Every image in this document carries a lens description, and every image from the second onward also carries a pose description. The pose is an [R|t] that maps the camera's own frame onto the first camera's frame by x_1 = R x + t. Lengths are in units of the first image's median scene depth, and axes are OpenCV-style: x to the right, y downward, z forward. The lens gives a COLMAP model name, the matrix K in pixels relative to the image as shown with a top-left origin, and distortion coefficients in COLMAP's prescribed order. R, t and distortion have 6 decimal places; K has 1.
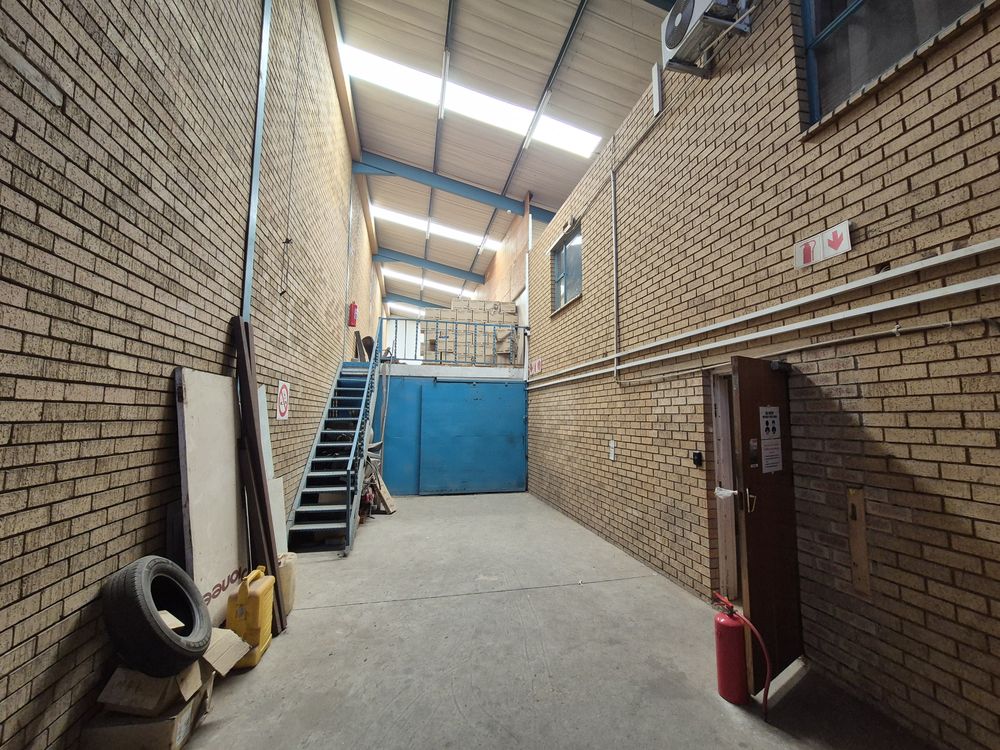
lens RADIAL K [[412.9, 0, 499.8], [0, 412.9, 374.8], [0, 0, 1]] dist [-0.001513, 0.002253]
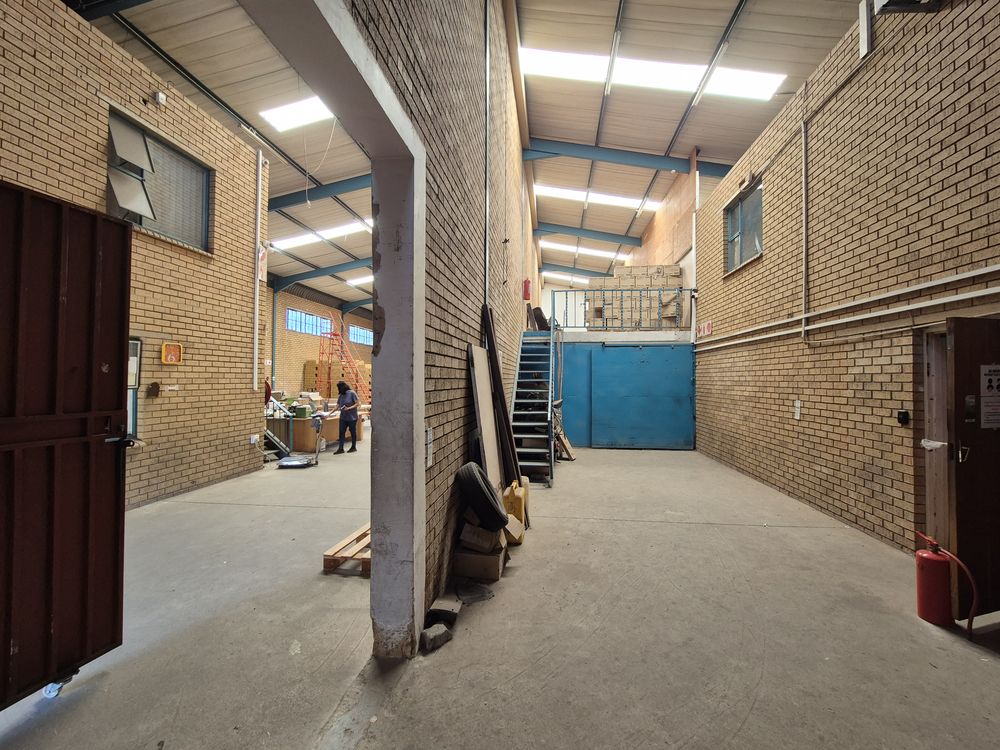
lens RADIAL K [[412.9, 0, 502.0], [0, 412.9, 371.9], [0, 0, 1]] dist [-0.001513, 0.002253]
pose [[0.945335, -0.007741, -0.326010, -0.104511], [0.034287, 0.996536, 0.075760, -0.015482], [0.324294, -0.082796, 0.942326, -0.231313]]
